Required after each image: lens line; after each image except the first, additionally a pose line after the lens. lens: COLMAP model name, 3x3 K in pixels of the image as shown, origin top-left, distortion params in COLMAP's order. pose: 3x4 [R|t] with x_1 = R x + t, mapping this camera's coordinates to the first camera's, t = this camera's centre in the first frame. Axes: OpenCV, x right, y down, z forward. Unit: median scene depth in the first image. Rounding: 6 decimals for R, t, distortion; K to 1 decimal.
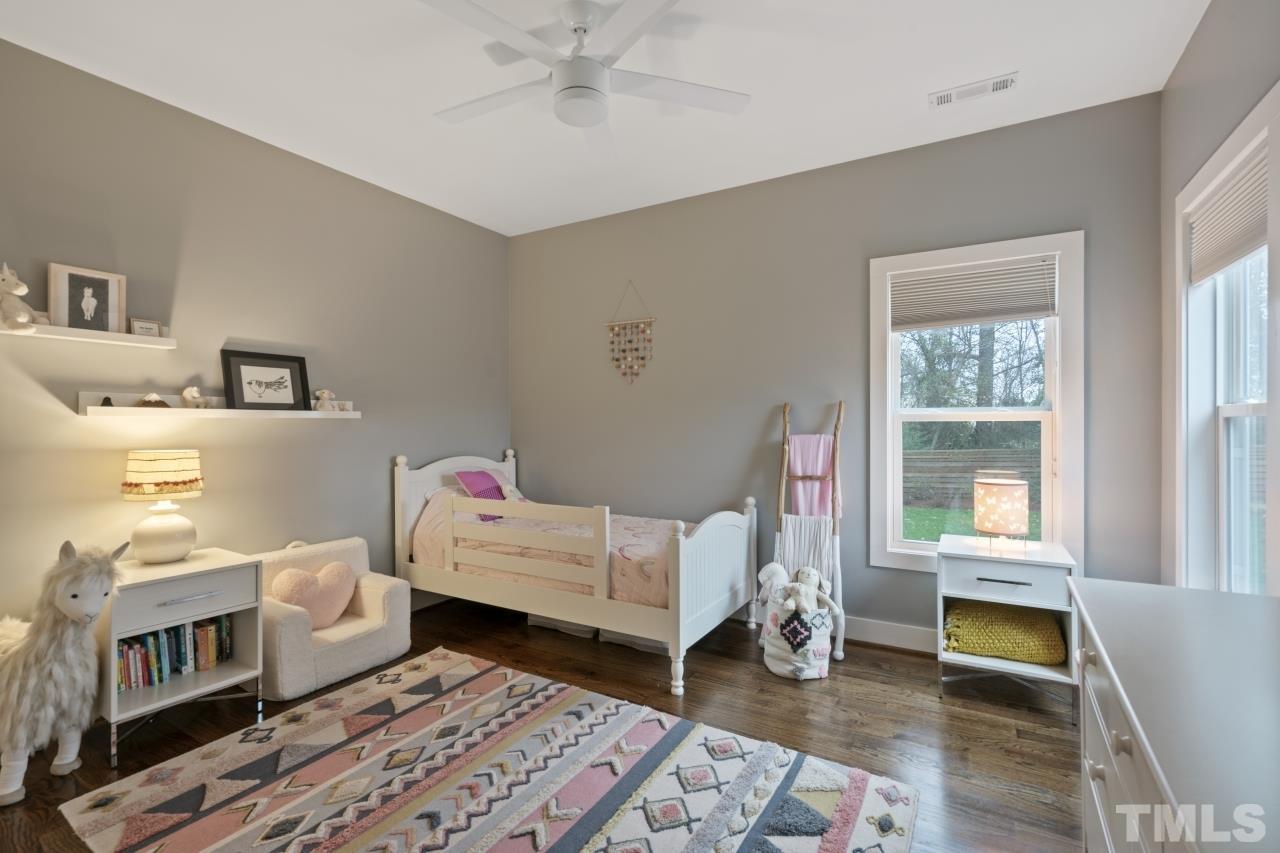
lens RADIAL K [[585.8, 0, 638.5], [0, 585.8, 421.8], [0, 0, 1]] dist [-0.022871, -0.000892]
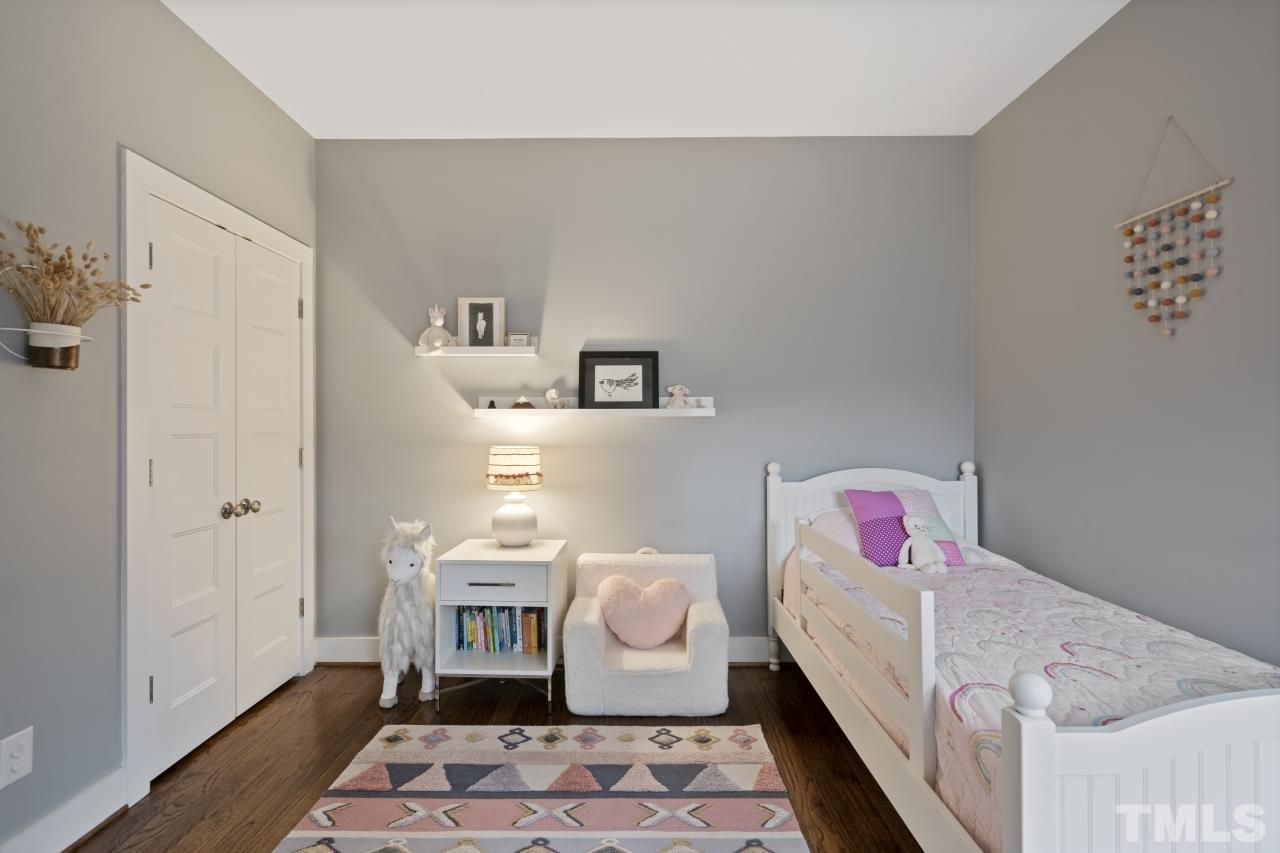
lens RADIAL K [[585.8, 0, 638.5], [0, 585.8, 421.8], [0, 0, 1]] dist [-0.022871, -0.000892]
pose [[0.493574, -0.005083, -0.869689, 0.253787], [0.003612, 0.999986, -0.003794, 0.005923], [0.869696, -0.001268, 0.493586, 0.568881]]
